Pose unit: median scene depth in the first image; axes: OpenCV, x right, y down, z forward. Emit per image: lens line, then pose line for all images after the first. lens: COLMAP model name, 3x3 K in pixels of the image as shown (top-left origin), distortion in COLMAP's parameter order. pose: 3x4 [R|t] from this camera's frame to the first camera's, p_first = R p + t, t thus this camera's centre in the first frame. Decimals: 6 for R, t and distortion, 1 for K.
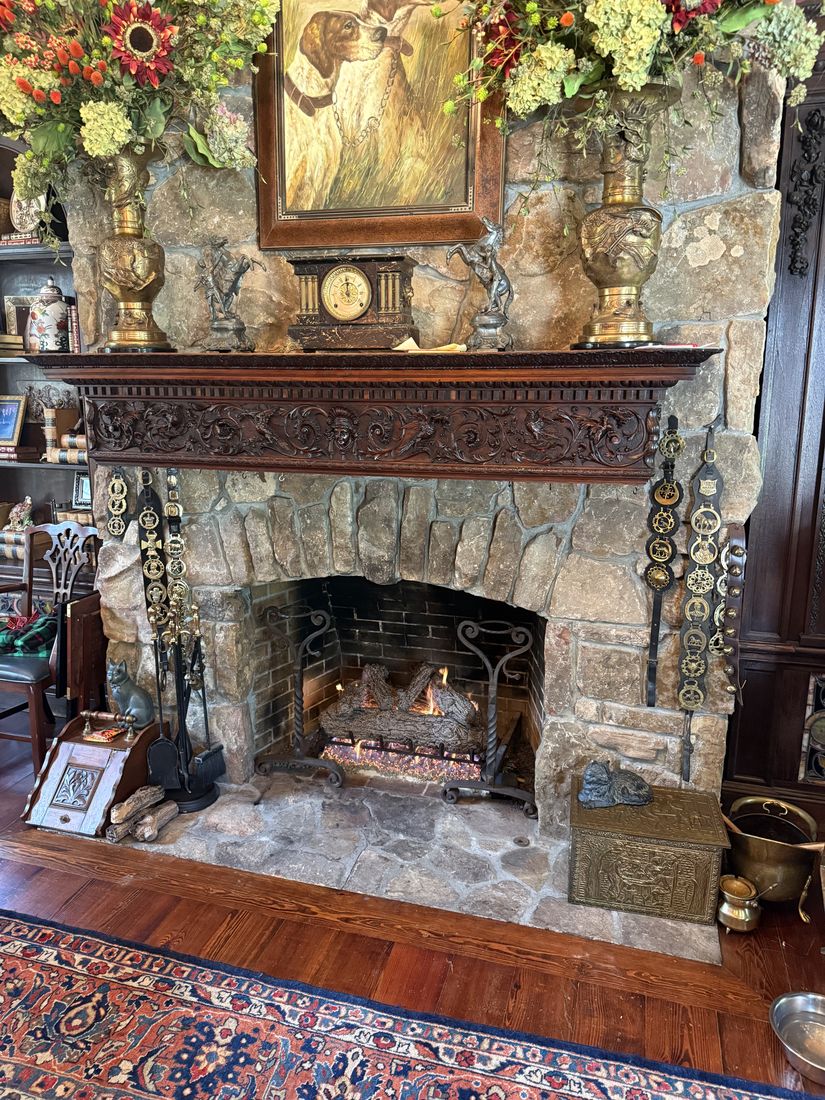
lens RADIAL K [[747.9, 0, 413.5], [0, 747.9, 547.9], [0, 0, 1]] dist [-0.019489, -0.003258]
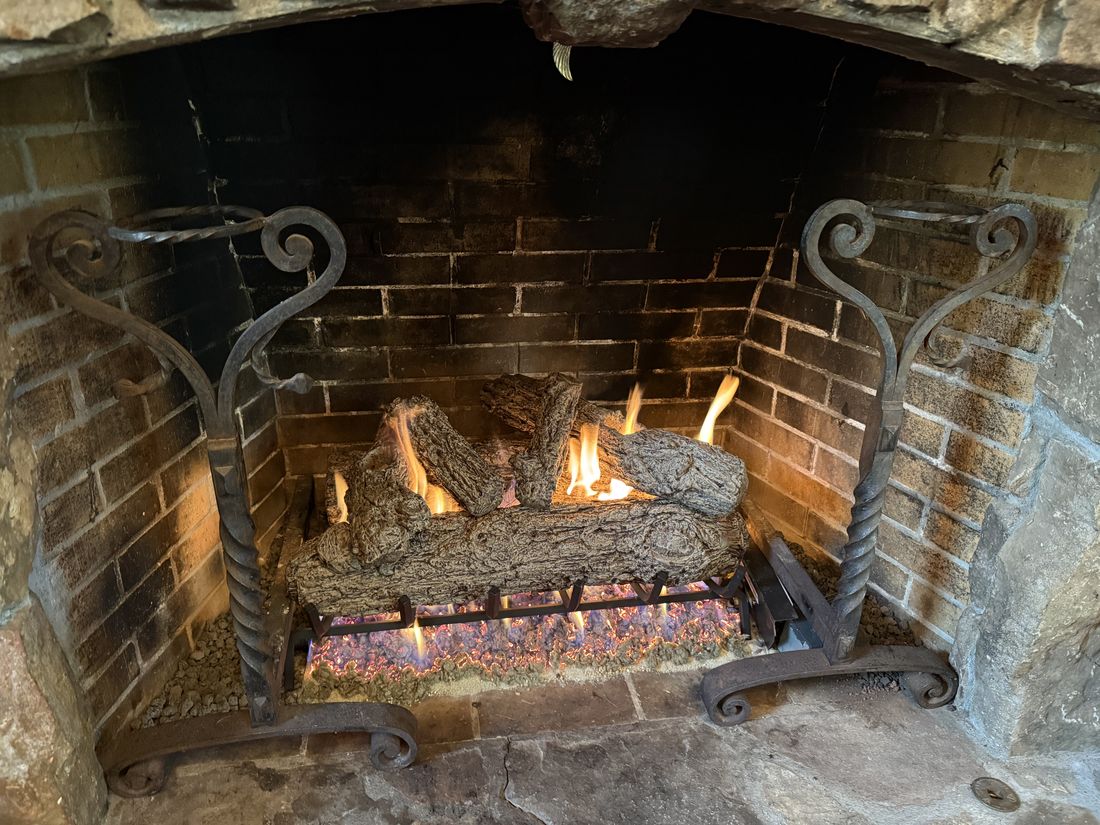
lens RADIAL K [[747.9, 0, 552.4], [0, 747.9, 417.4], [0, 0, 1]] dist [-0.019489, -0.003258]
pose [[0.896759, -0.154510, 0.414670, -0.153589], [0.070648, 0.975033, 0.210523, 0.099404], [-0.436844, -0.159493, 0.885285, 0.685775]]
